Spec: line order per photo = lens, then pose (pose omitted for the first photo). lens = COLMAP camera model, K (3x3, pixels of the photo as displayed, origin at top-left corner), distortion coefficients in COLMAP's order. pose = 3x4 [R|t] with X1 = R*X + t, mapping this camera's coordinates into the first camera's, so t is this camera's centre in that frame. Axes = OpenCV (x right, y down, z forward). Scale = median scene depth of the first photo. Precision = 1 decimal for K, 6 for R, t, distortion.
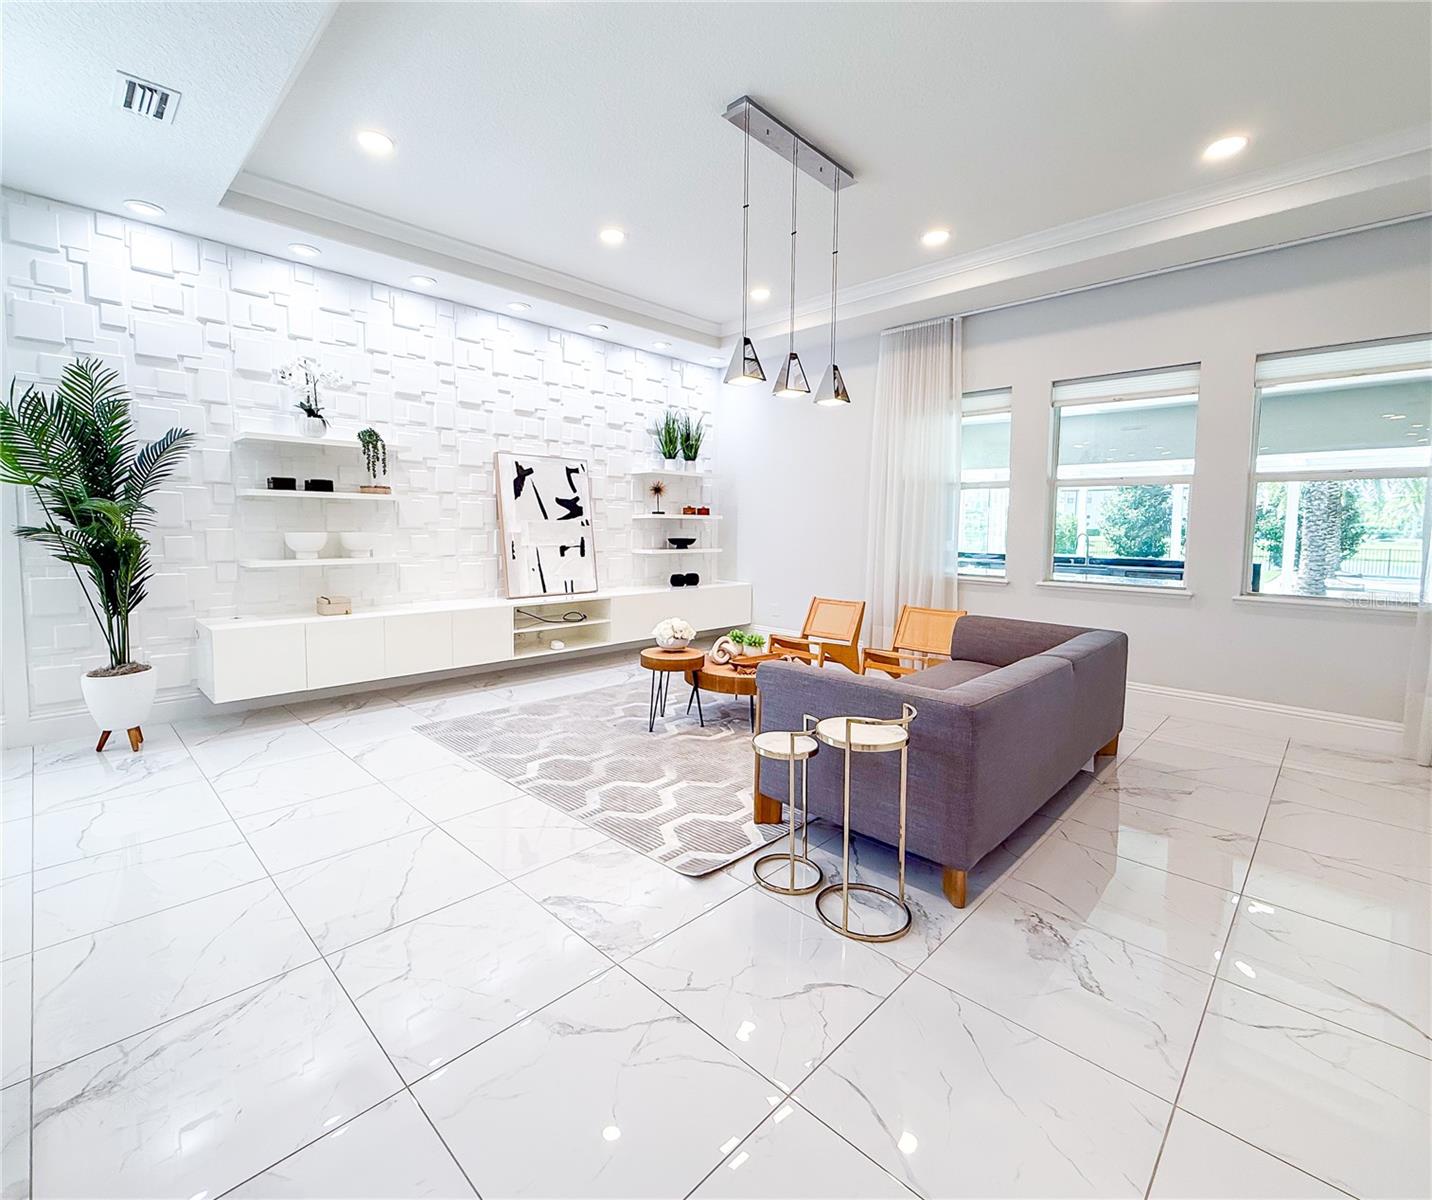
lens RADIAL K [[662.7, 0, 687.1], [0, 662.7, 563.9], [0, 0, 1]] dist [-0.000508, -0.000963]
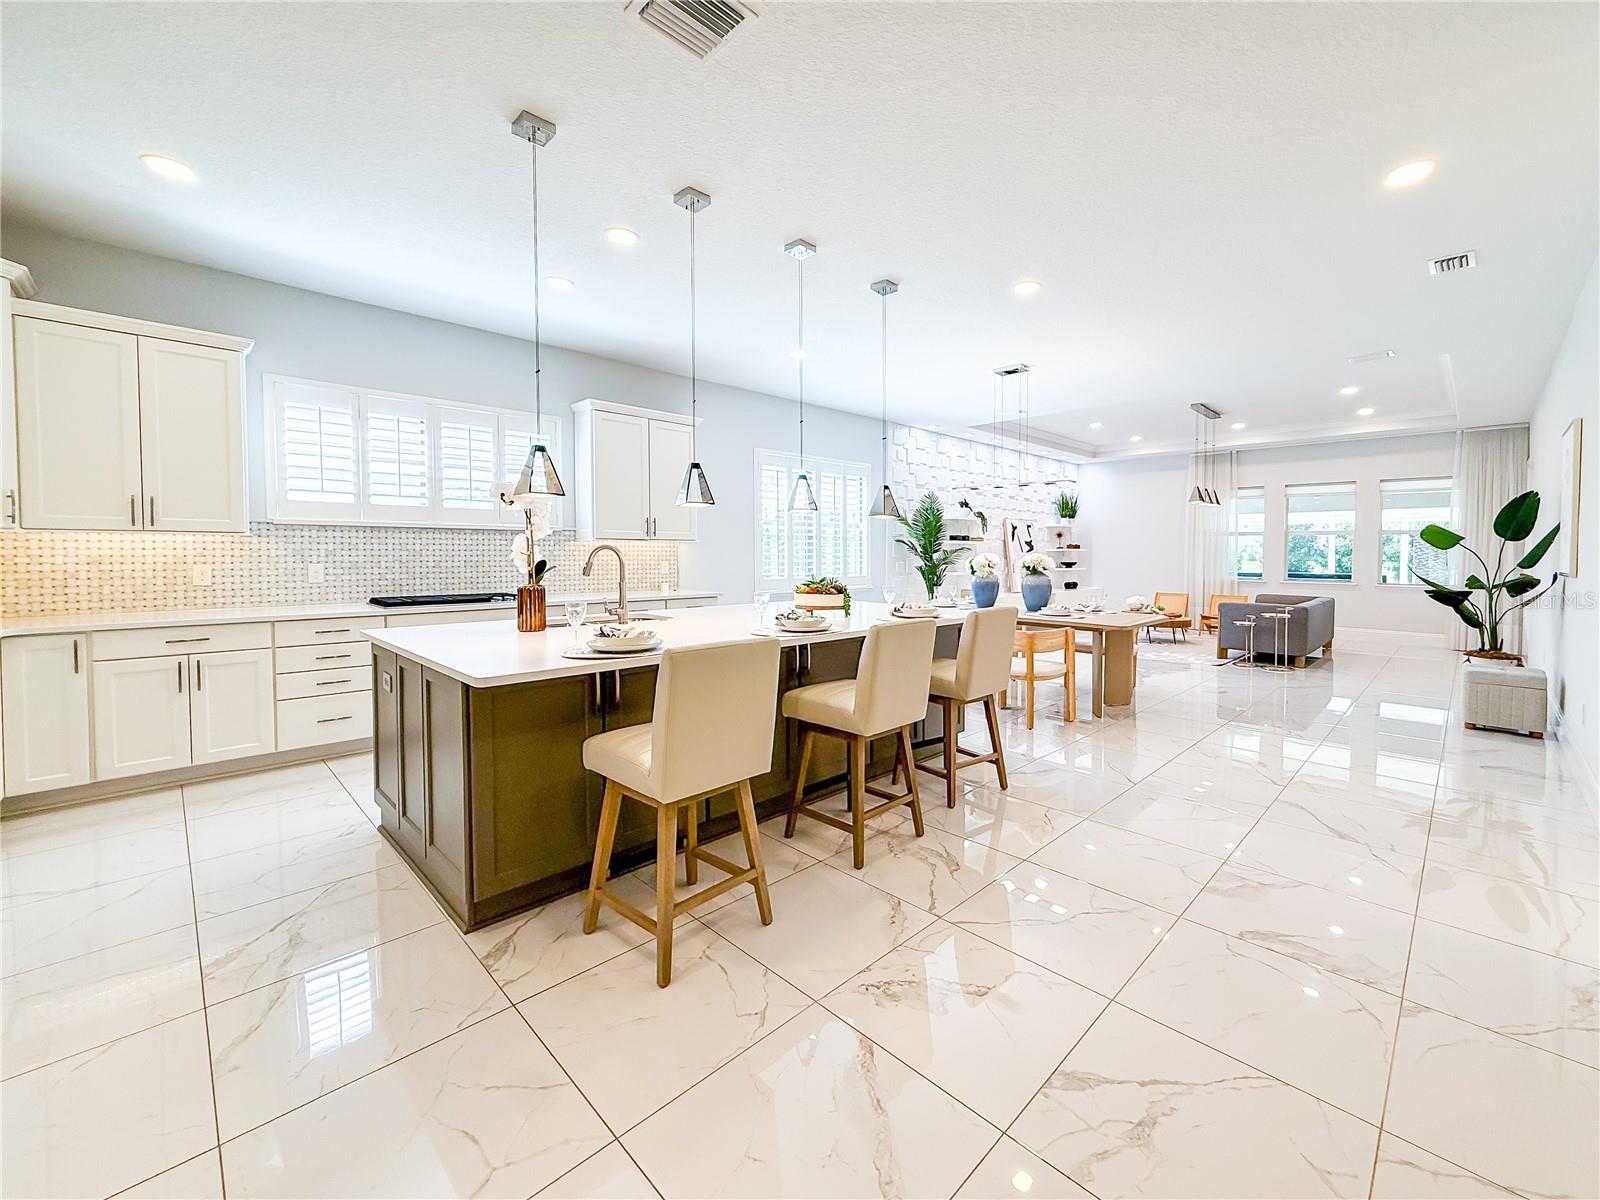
lens RADIAL K [[656.3, 0, 837.3], [0, 656.3, 565.9], [0, 0, 1]] dist [-0.001041, 0.000457]
pose [[0.999648, -0.019384, 0.018106, -0.679787], [0.020273, 0.998528, -0.050310, 0.048943], [-0.017104, 0.050659, 0.998570, -0.765480]]
